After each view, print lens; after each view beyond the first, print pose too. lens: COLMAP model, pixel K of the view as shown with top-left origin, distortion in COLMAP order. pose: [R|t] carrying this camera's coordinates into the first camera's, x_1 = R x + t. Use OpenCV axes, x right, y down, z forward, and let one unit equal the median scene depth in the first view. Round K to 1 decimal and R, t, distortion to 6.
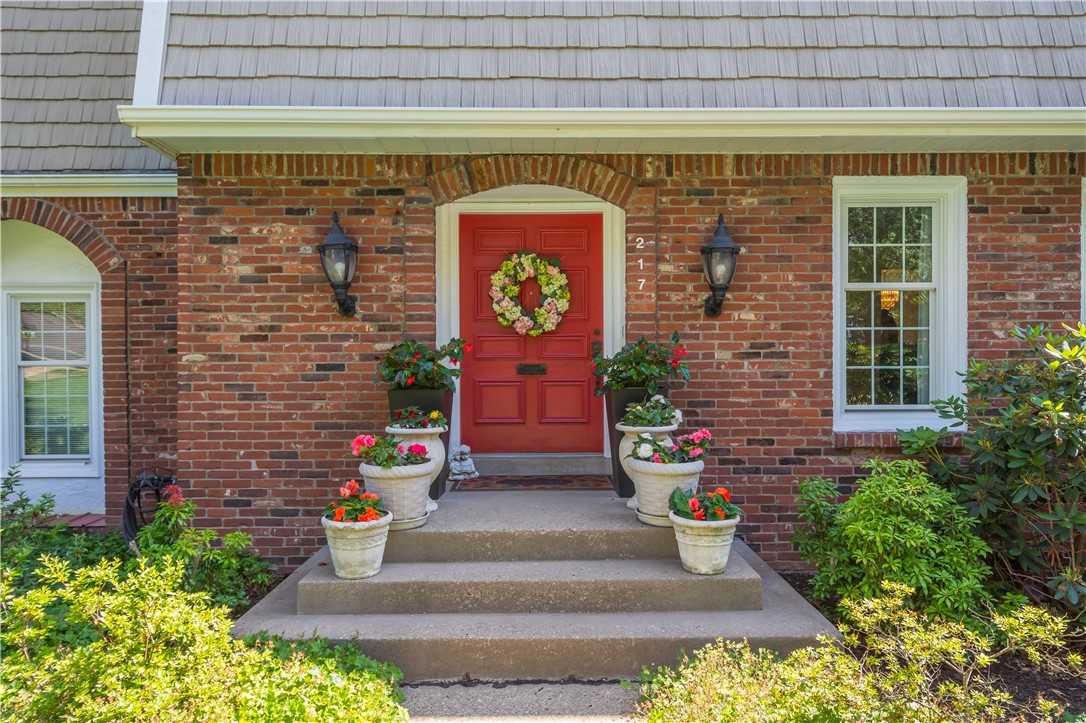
lens RADIAL K [[737.6, 0, 539.1], [0, 737.6, 360.3], [0, 0, 1]] dist [0.011645, -0.001257]
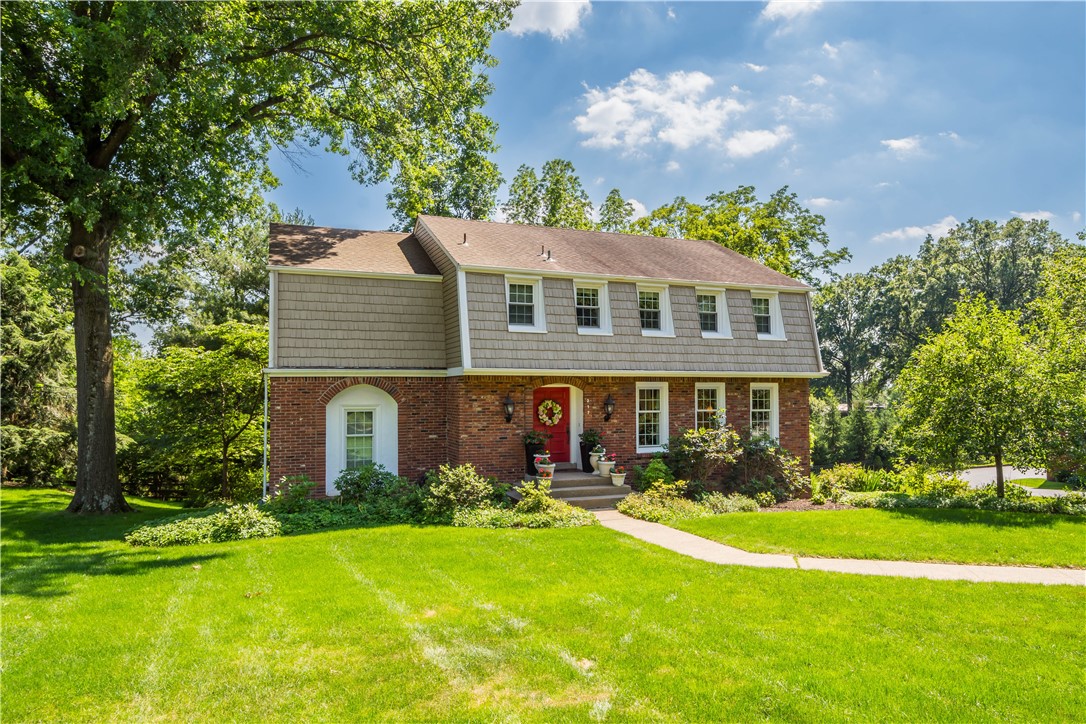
lens RADIAL K [[643.0, 0, 544.8], [0, 643.0, 363.1], [0, 0, 1]] dist [0.008144, 0.000151]
pose [[0.938283, 0.020639, 0.345252, -1.117526], [-0.002622, 0.998614, -0.052570, -0.176669], [-0.345858, 0.048420, 0.937037, -1.810416]]
